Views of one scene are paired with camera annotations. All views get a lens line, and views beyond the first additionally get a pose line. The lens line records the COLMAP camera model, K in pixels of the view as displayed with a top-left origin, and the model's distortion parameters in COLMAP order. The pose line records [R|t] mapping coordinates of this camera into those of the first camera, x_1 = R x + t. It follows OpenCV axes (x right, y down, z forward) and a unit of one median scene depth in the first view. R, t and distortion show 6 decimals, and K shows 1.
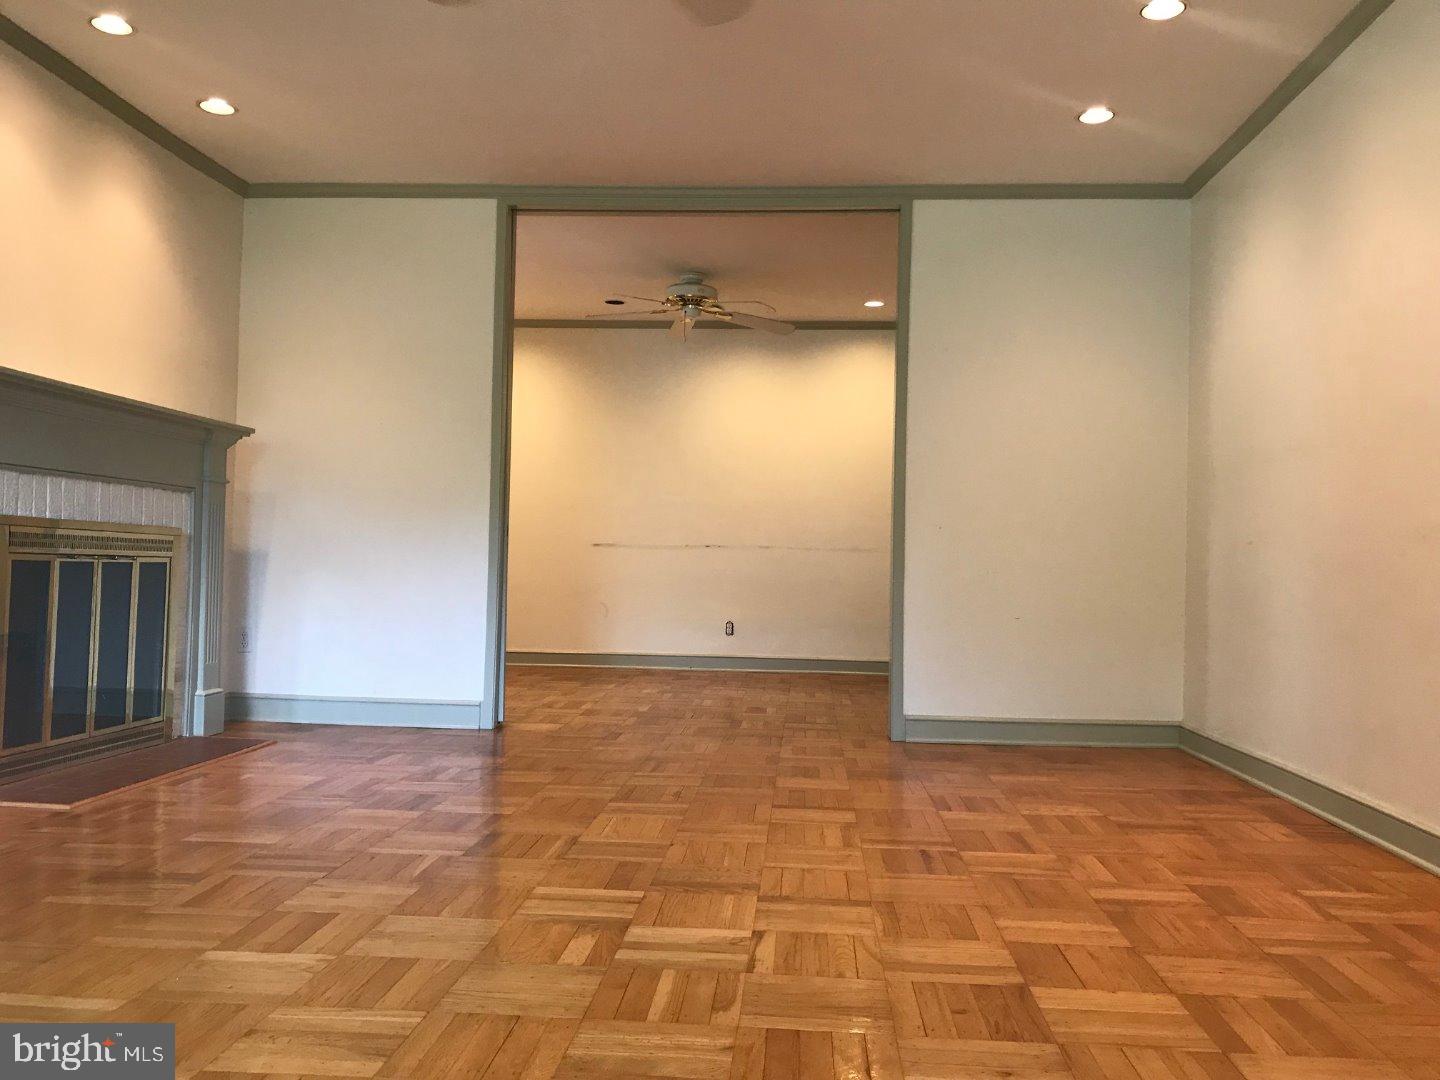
lens RADIAL K [[1183.8, 0, 720.0], [0, 1183.8, 540.0], [0, 0, 1]] dist [0.000655, -0.000905]
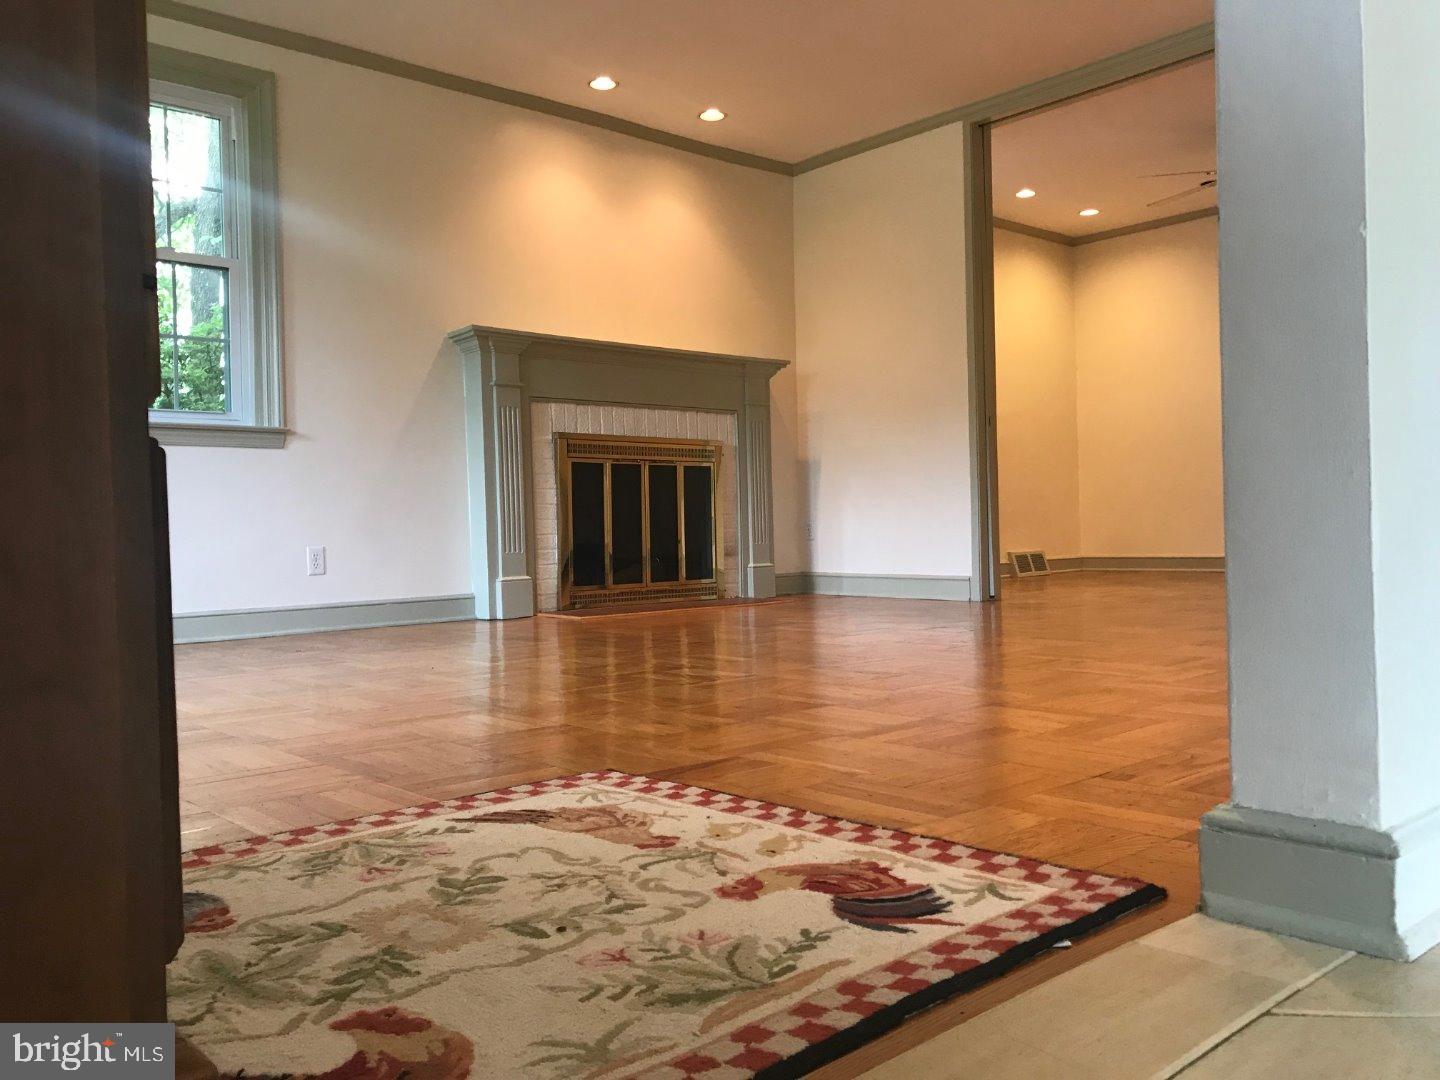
lens RADIAL K [[1183.6, 0, 720.0], [0, 1183.6, 540.0], [0, 0, 1]] dist [0.085980, -0.000093]
pose [[0.725519, -0.031306, -0.687490, 0.444041], [0.054063, 0.998470, 0.011586, 0.083370], [0.686076, -0.045574, 0.726101, 0.018697]]
